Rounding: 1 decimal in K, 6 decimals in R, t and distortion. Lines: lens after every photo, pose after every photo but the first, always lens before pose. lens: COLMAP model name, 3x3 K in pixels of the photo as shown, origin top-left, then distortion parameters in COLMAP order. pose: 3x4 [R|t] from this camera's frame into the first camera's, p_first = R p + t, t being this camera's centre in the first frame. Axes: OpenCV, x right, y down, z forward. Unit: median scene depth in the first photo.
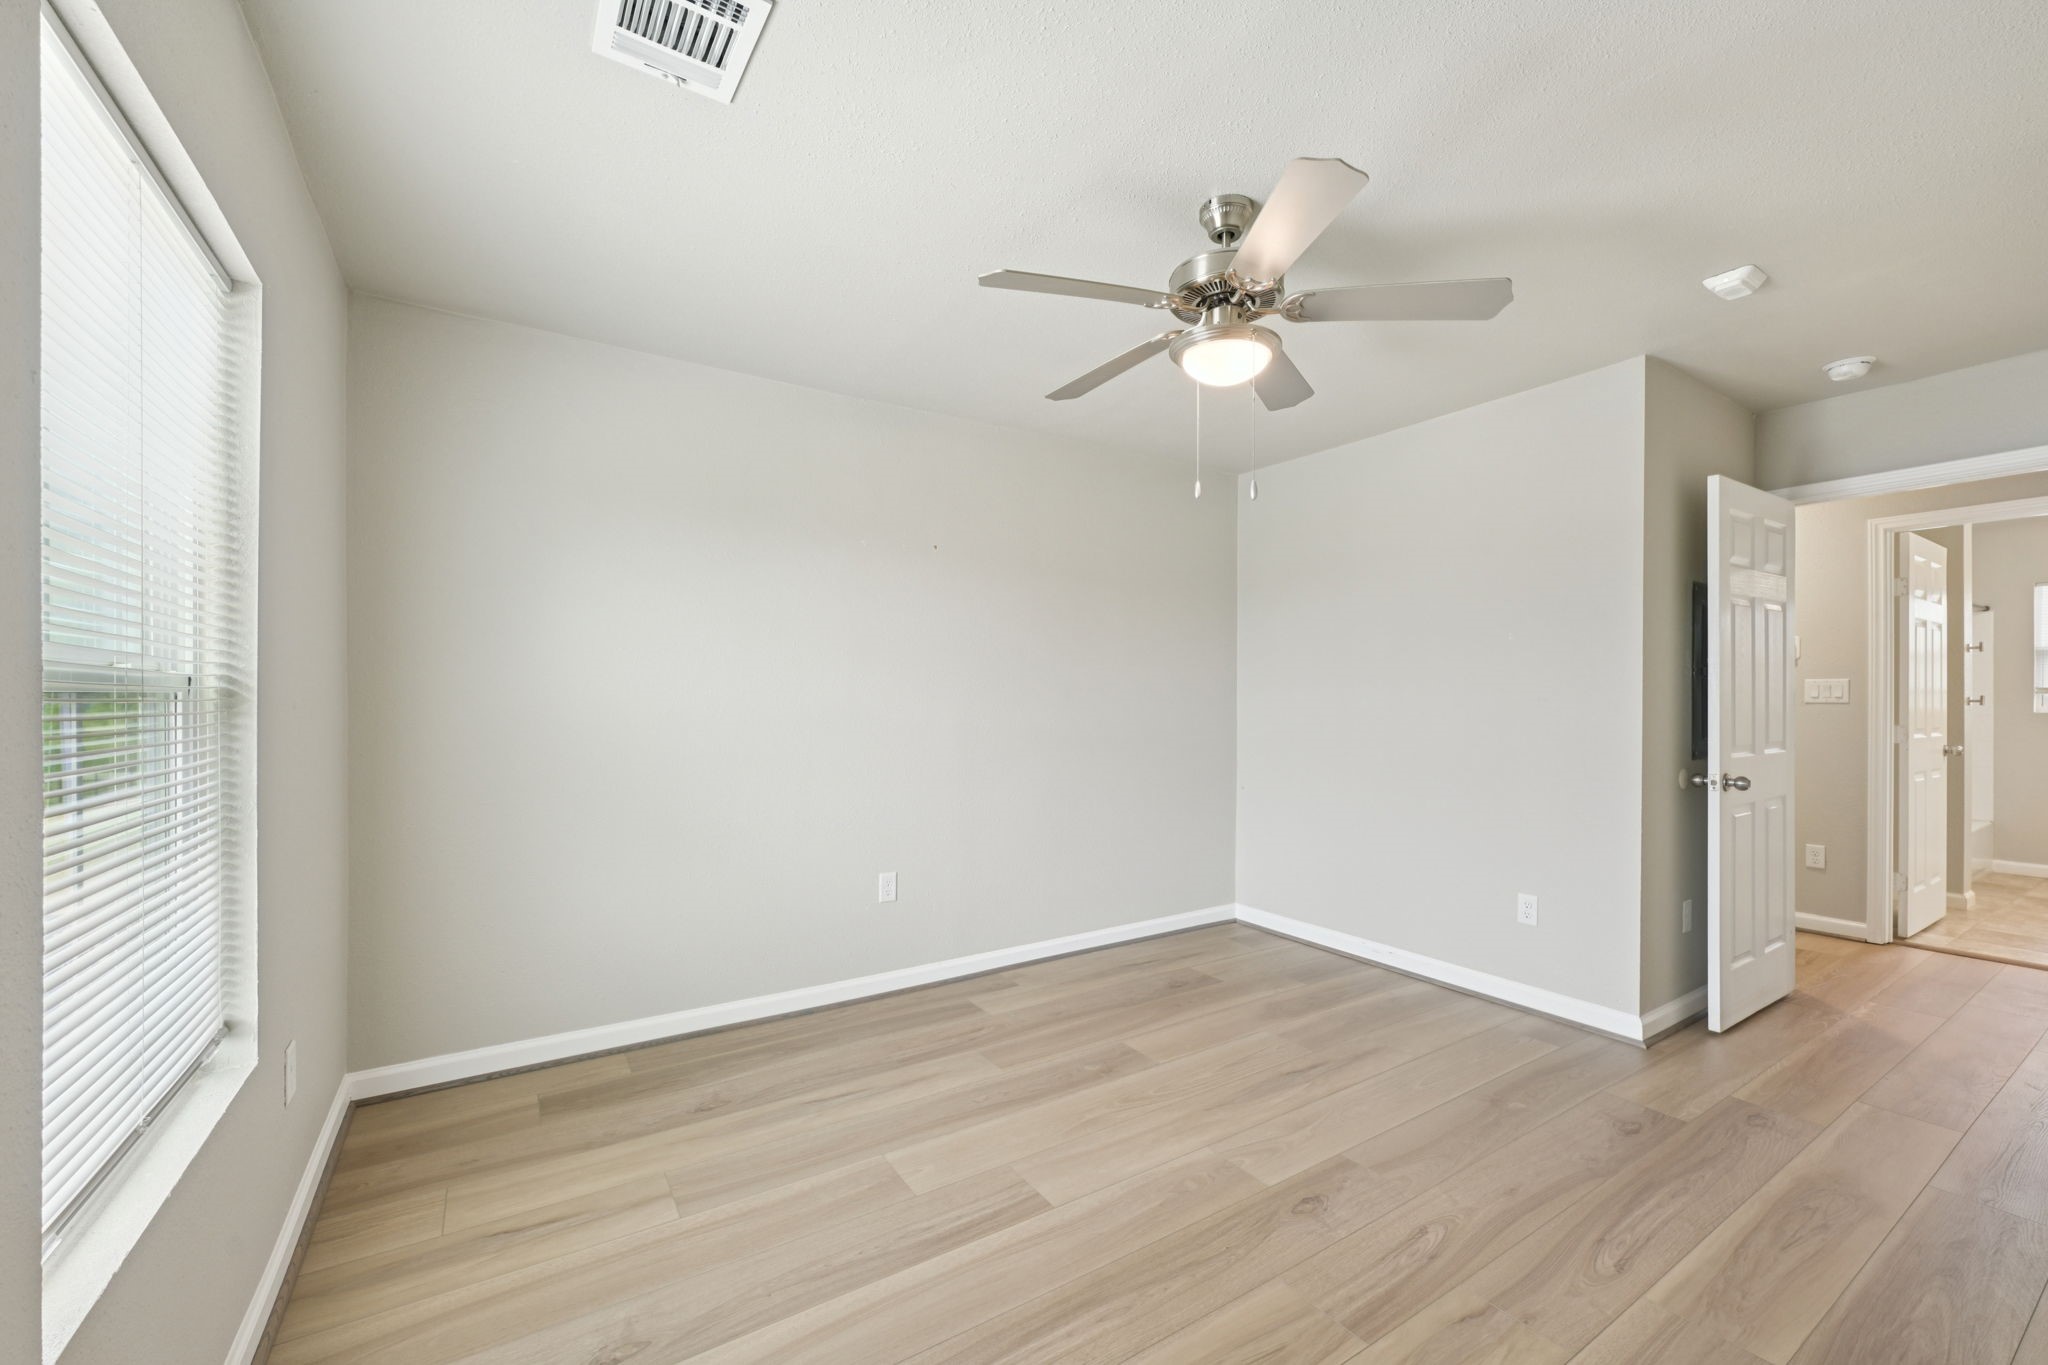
lens RADIAL K [[832.1, 0, 1031.4], [0, 832.1, 704.4], [0, 0, 1]] dist [0.001187, 0.000251]
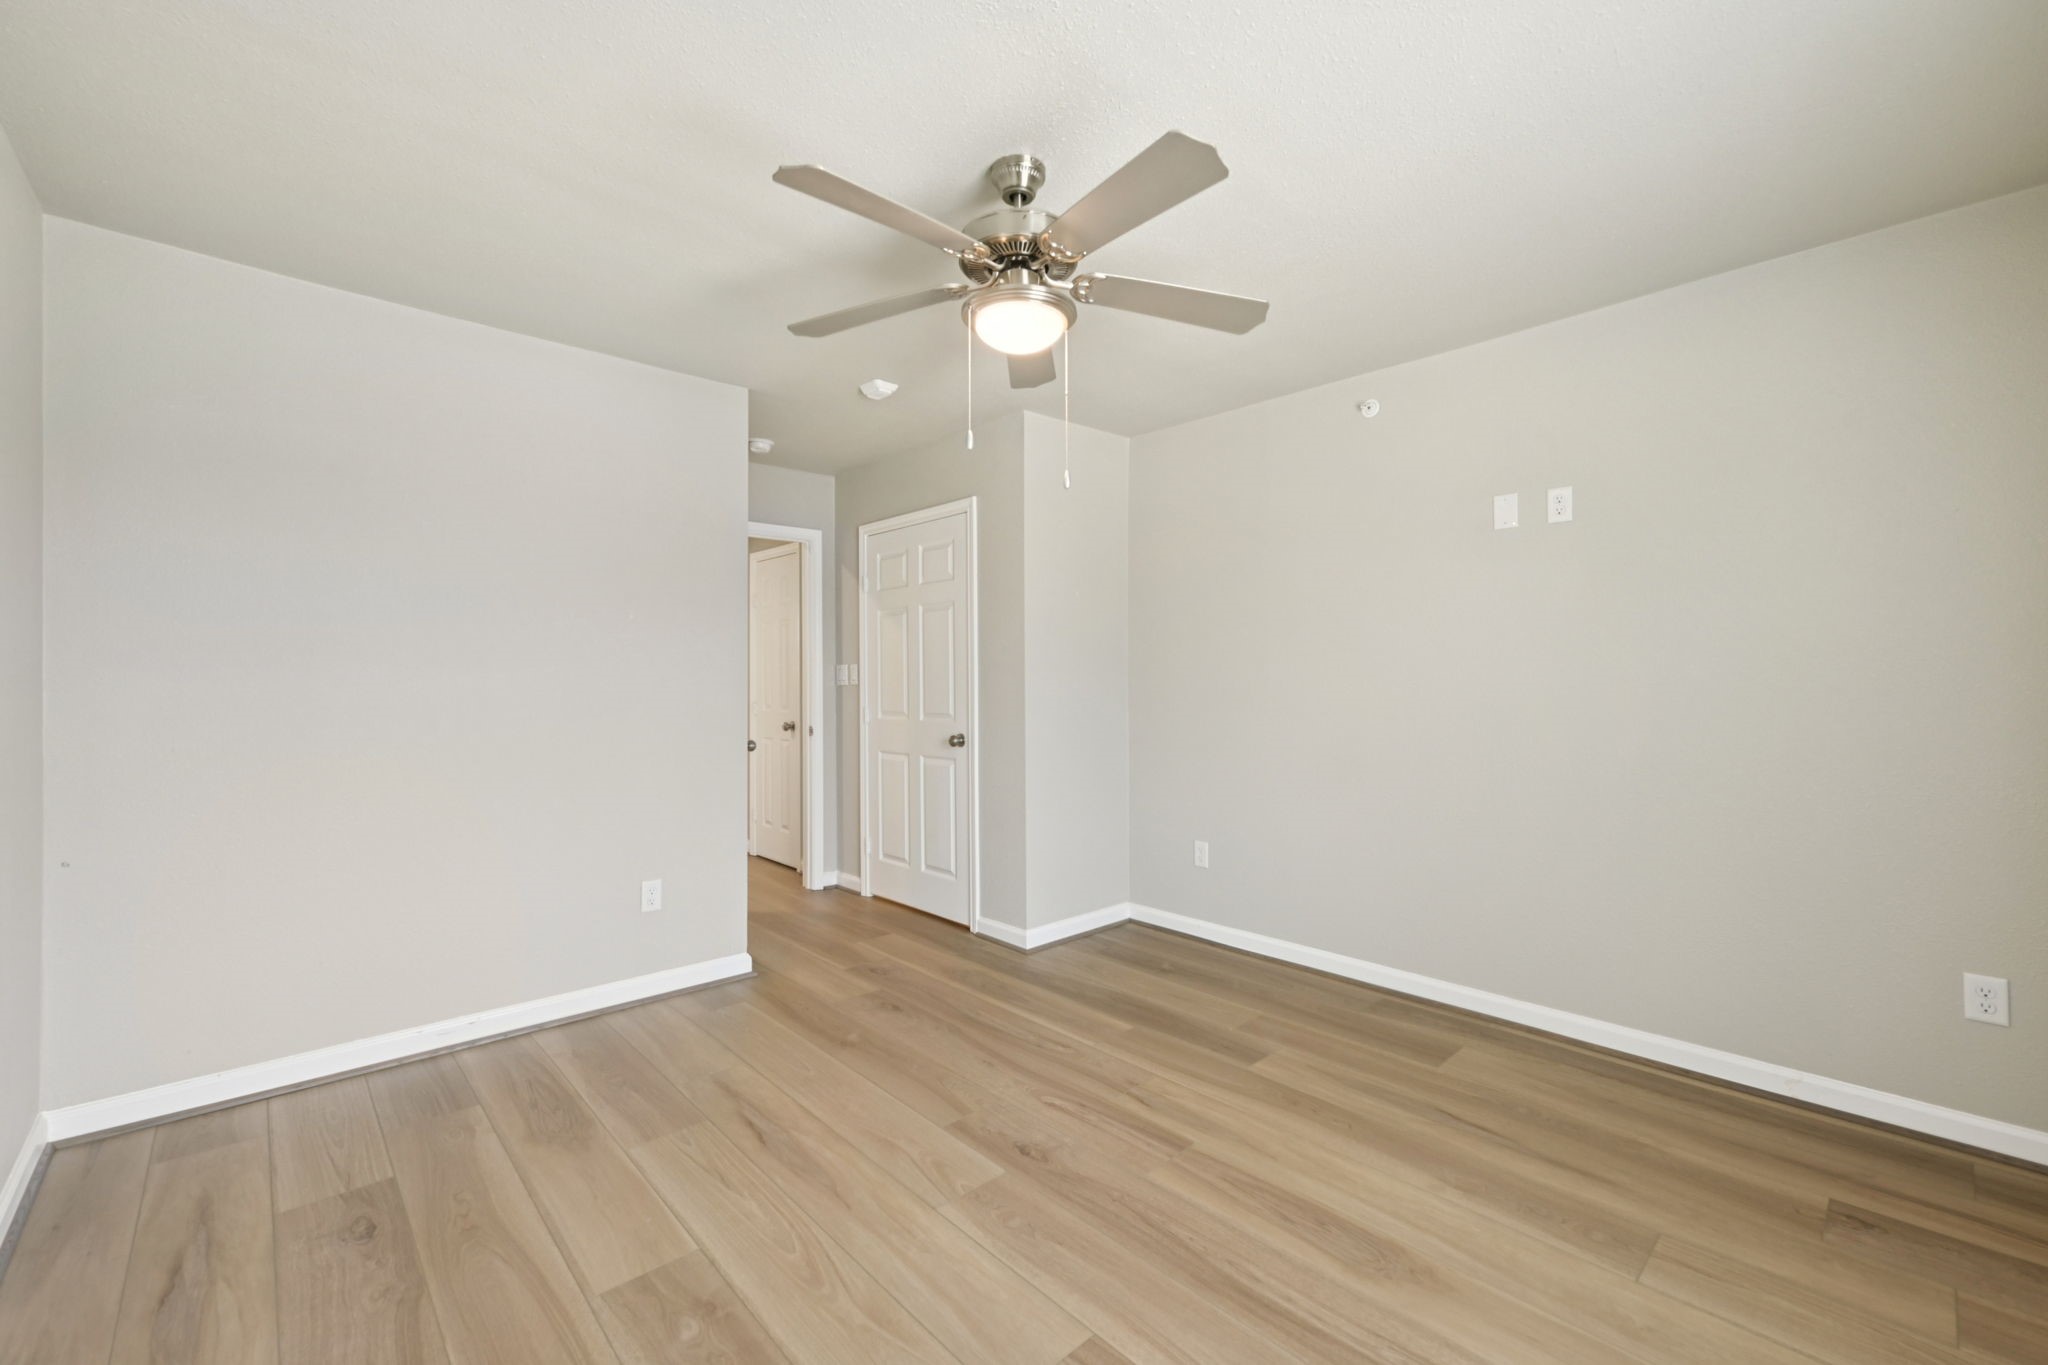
lens RADIAL K [[841.0, 0, 1036.1], [0, 841.0, 669.9], [0, 0, 1]] dist [-0.000536, -0.000122]
pose [[-0.180388, 0.009857, 0.983546, -0.563336], [0.008477, 0.999928, -0.008467, -0.007353], [-0.983559, 0.006810, -0.180459, 0.906407]]
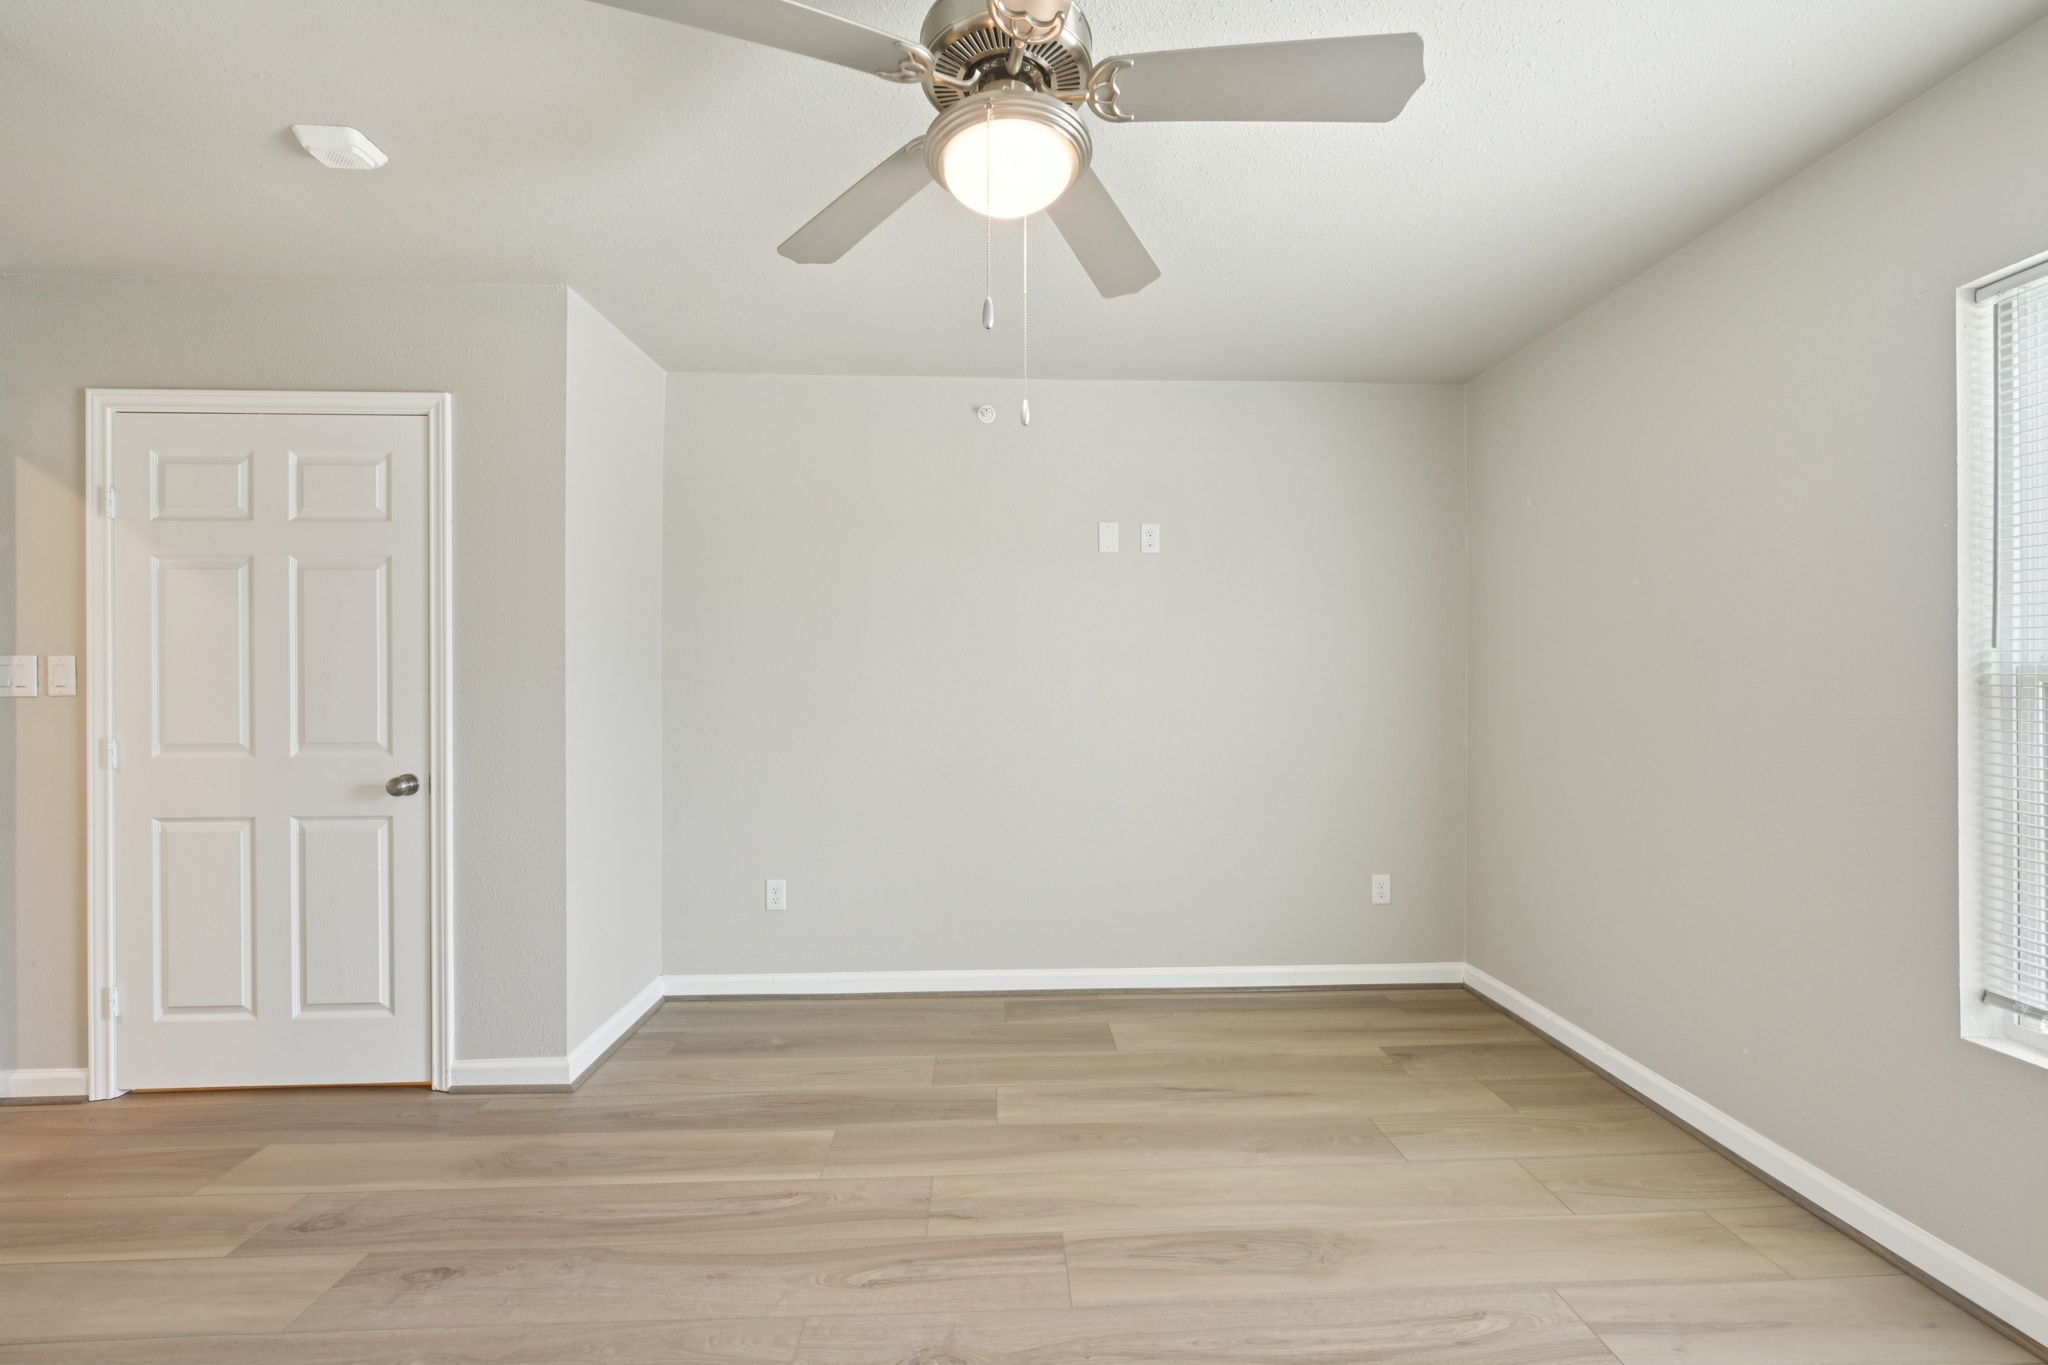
lens RADIAL K [[820.1, 0, 1033.5], [0, 820.1, 681.8], [0, 0, 1]] dist [-0.000986, 0.000008]
pose [[-0.866061, 0.000793, 0.499938, -0.085626], [0.002046, 0.999996, 0.001958, -0.008626], [-0.499934, 0.002719, -0.866059, 1.215053]]
